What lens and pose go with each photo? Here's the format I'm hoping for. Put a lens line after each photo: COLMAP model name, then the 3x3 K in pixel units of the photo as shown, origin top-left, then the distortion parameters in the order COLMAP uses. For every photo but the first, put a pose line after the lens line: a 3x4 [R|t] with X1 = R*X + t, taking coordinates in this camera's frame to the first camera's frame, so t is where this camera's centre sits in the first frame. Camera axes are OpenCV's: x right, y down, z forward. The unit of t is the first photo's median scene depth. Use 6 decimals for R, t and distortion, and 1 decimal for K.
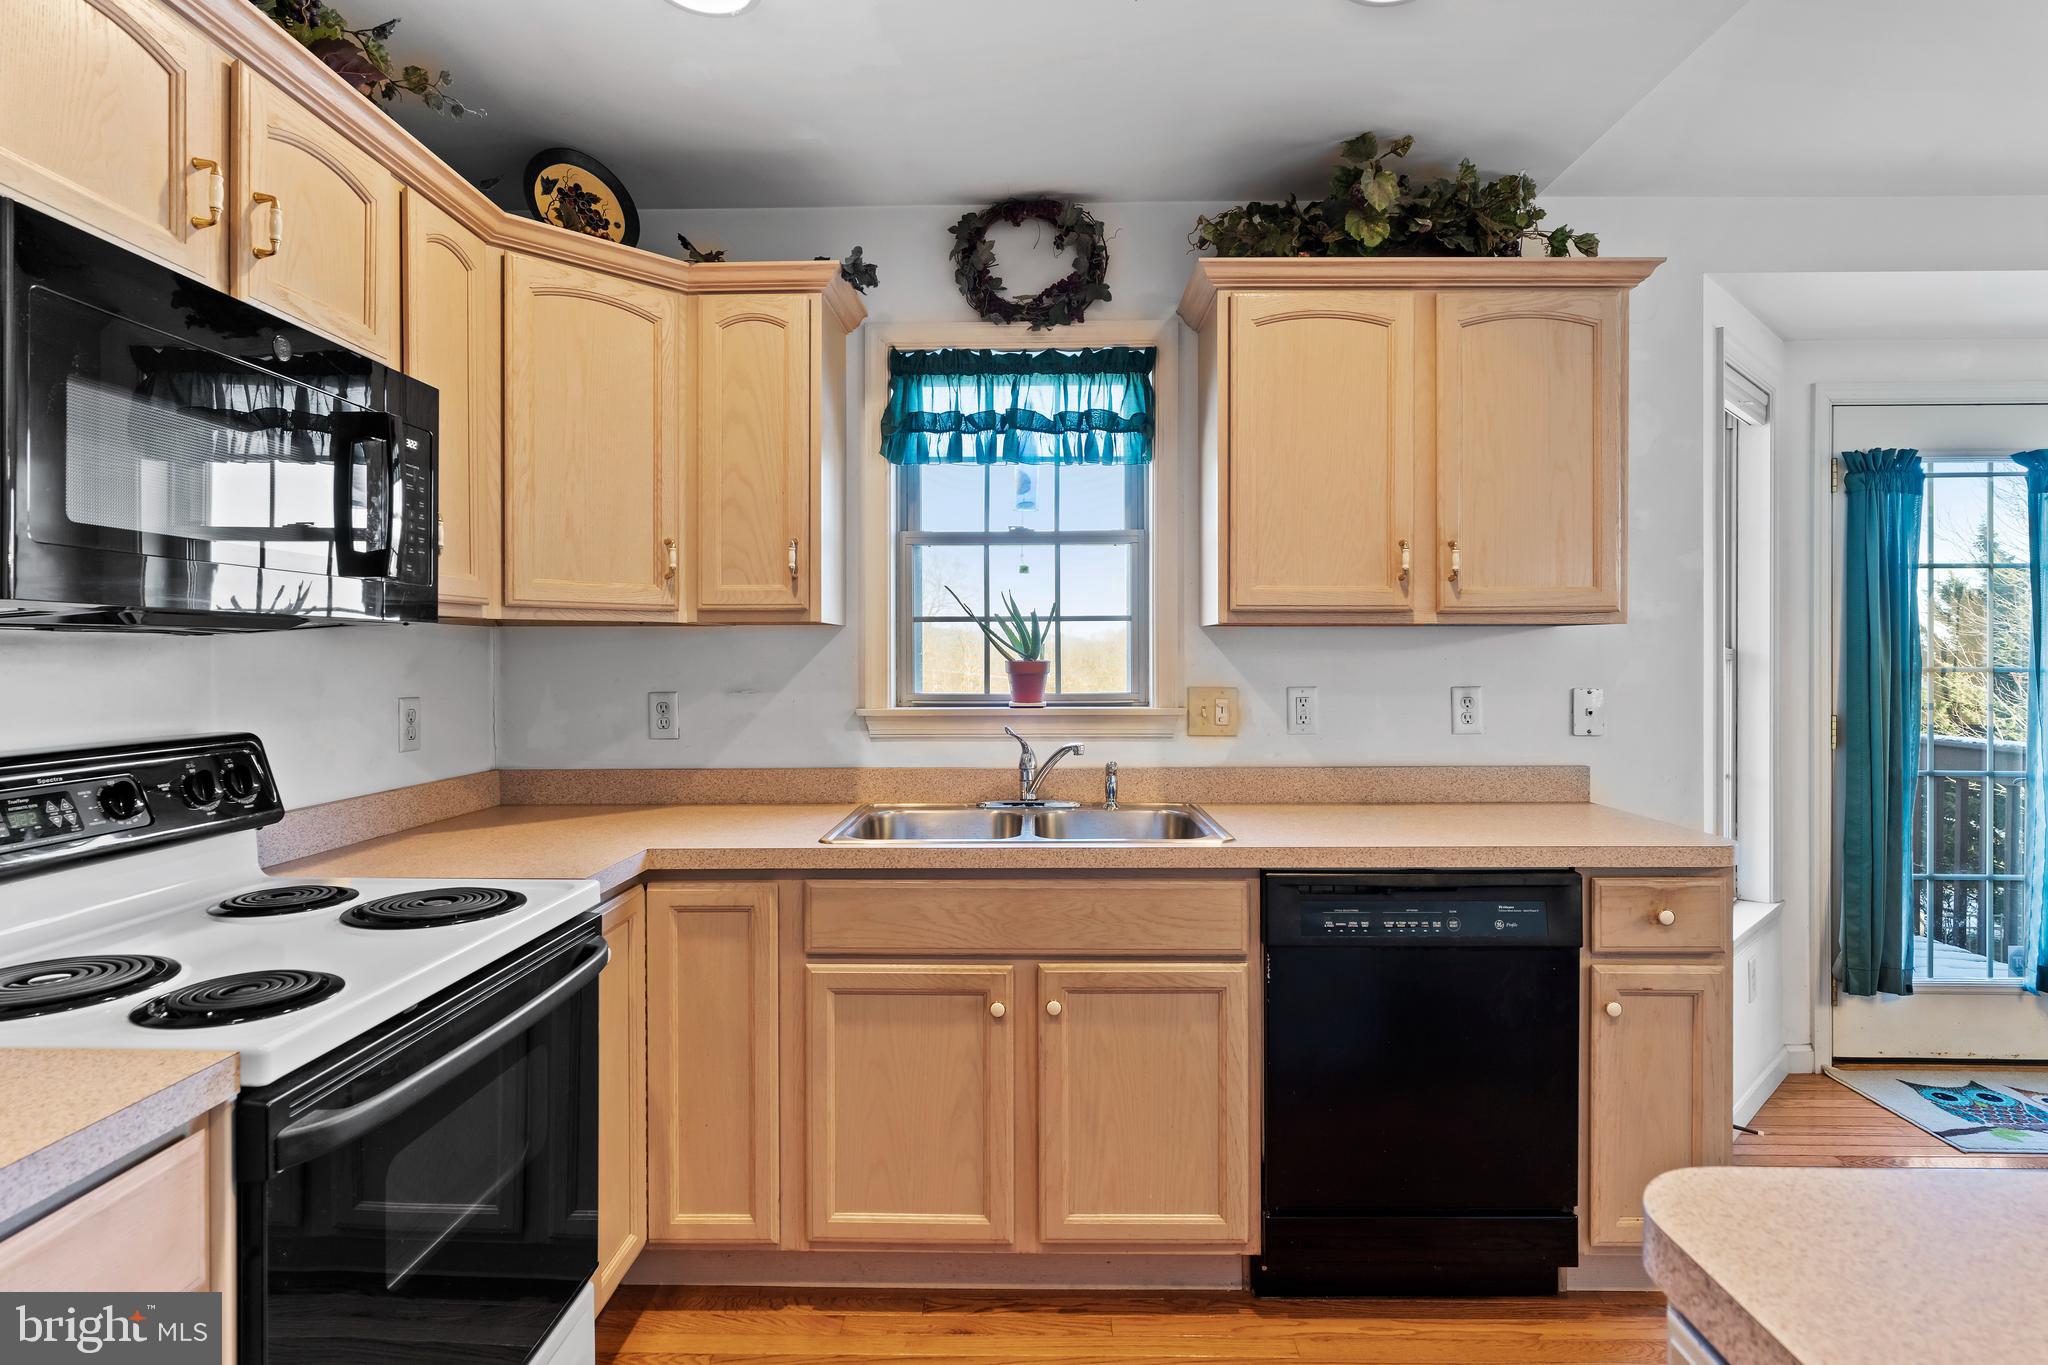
lens RADIAL K [[1052.0, 0, 1019.2], [0, 1052.0, 661.1], [0, 0, 1]] dist [-0.010777, 0.007382]
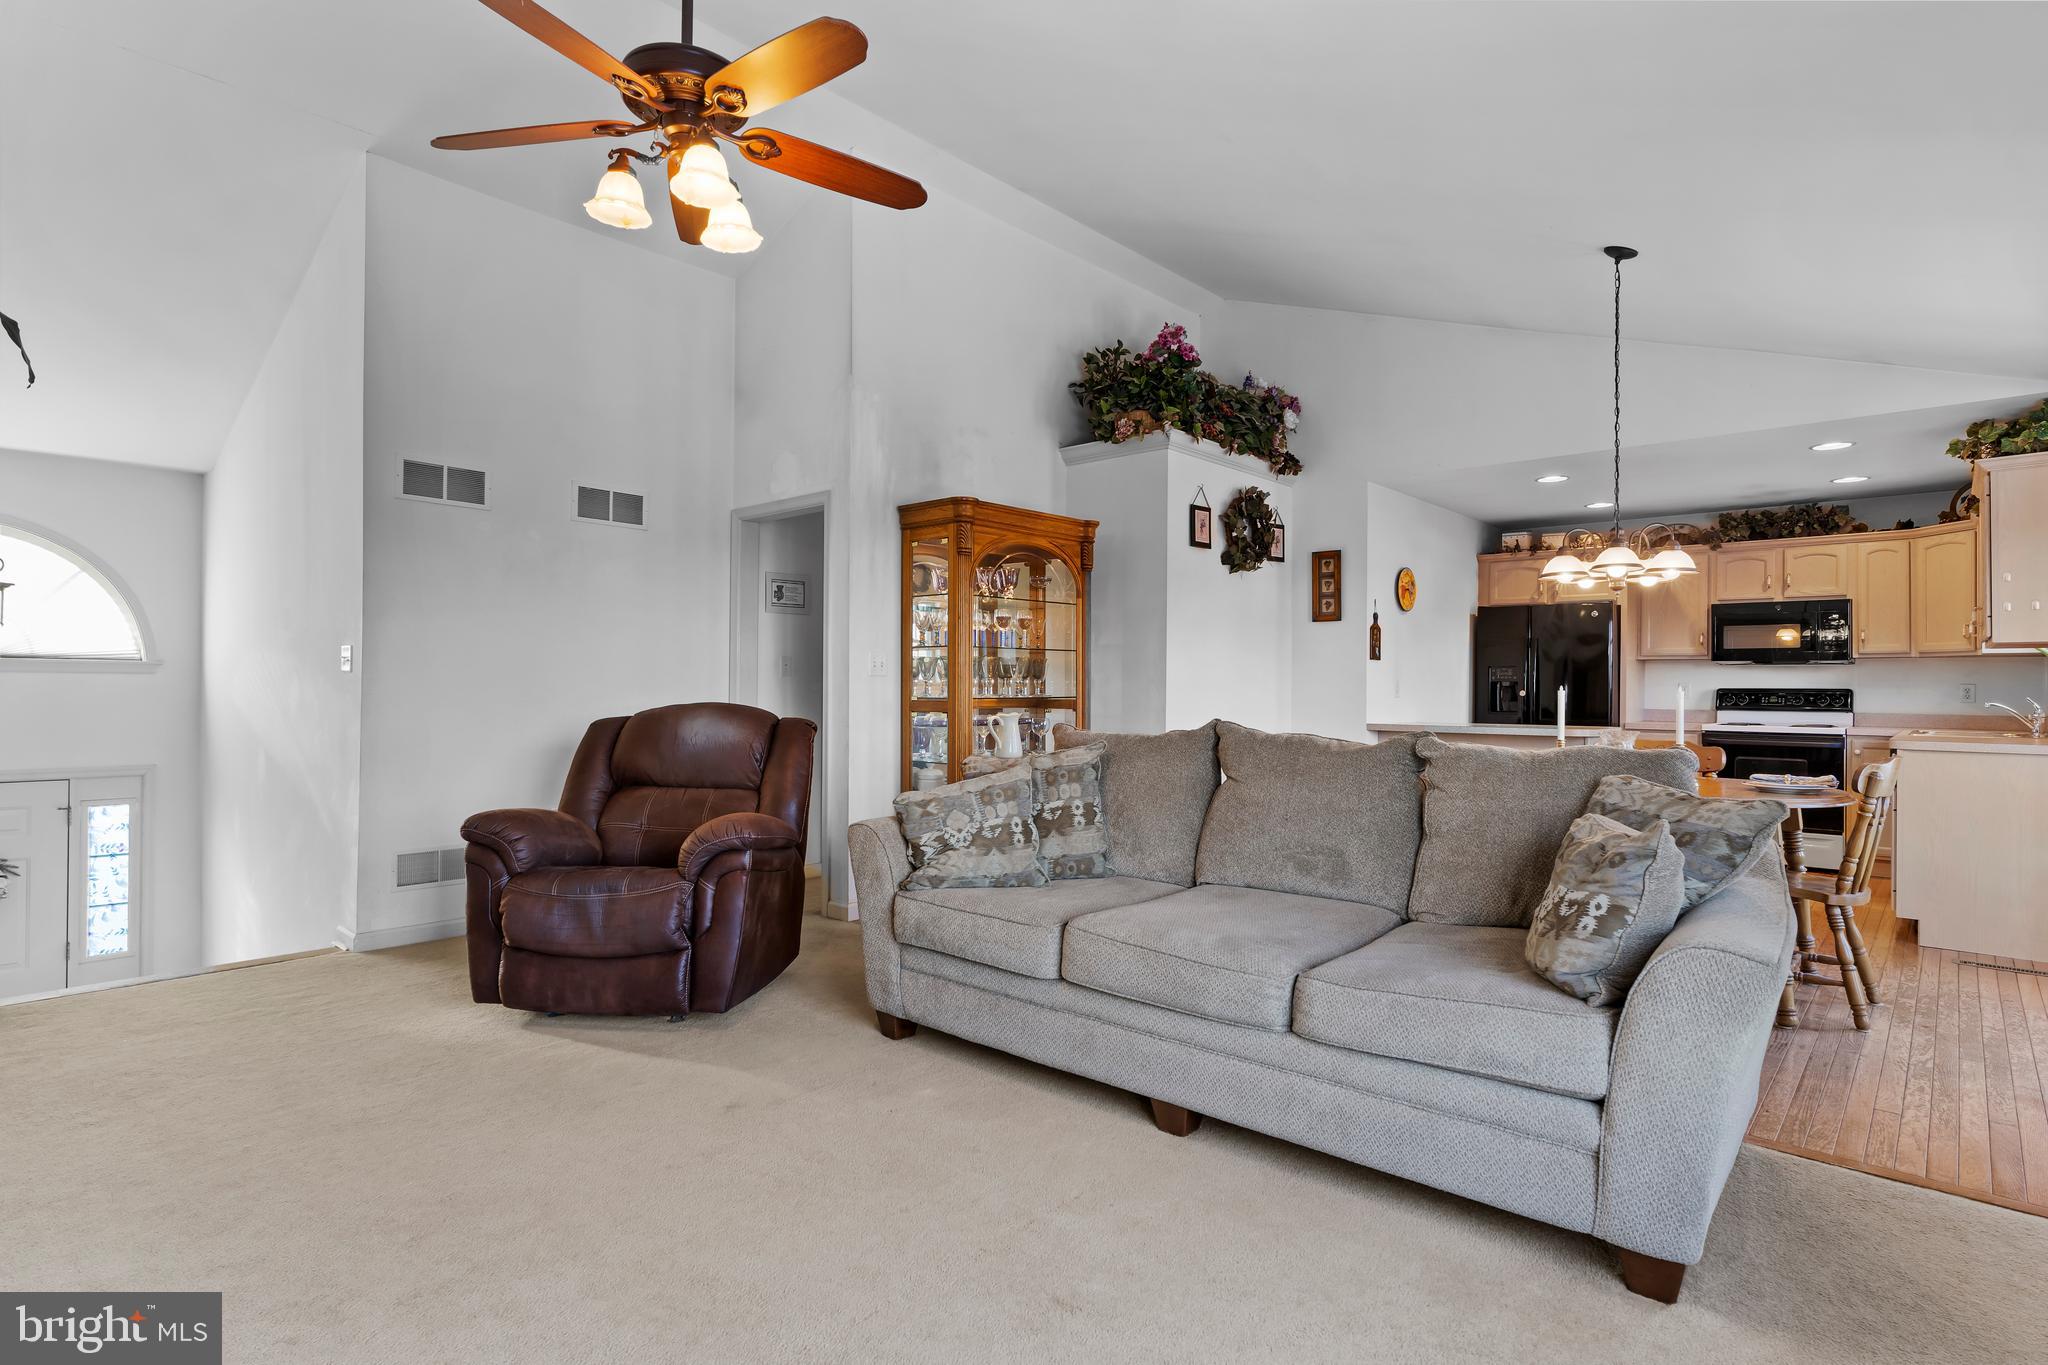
lens RADIAL K [[1052.0, 0, 1011.3], [0, 1052.0, 683.0], [0, 0, 1]] dist [-0.010777, 0.007382]
pose [[-0.654154, -0.006797, -0.756331, 3.186342], [-0.012465, 0.999921, 0.001794, 0.057394], [0.756259, 0.010601, -0.654186, 0.879293]]
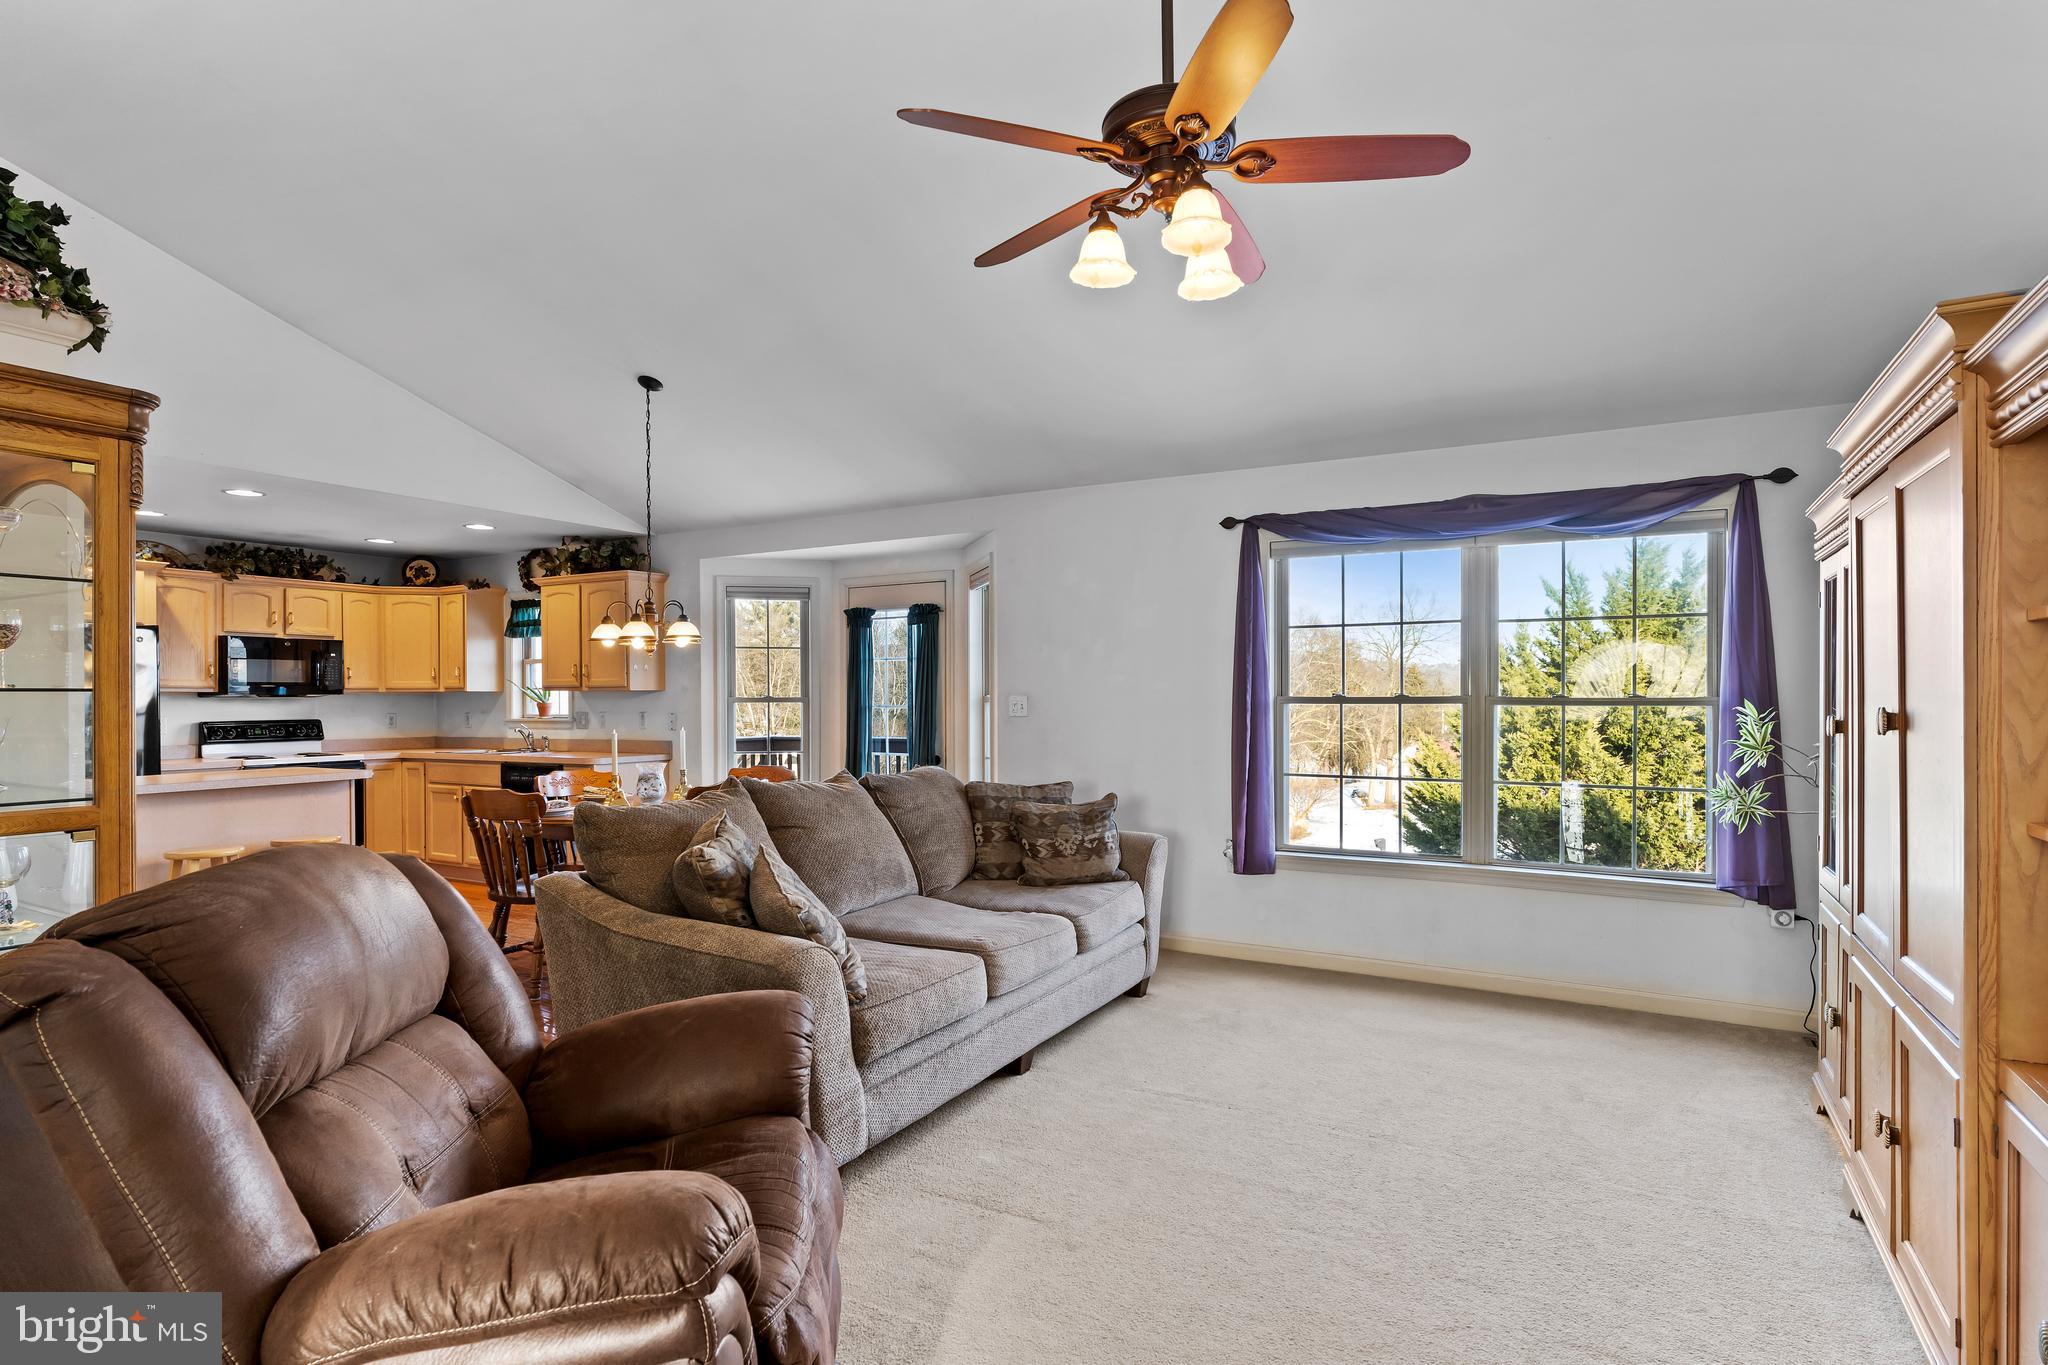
lens RADIAL K [[1052.0, 0, 1014.7], [0, 1052.0, 700.2], [0, 0, 1]] dist [-0.010777, 0.007382]
pose [[0.875073, -0.002205, -0.483986, 2.933779], [0.001414, 0.999997, -0.001999, -0.000014], [0.483989, 0.001065, 0.875074, -1.068927]]
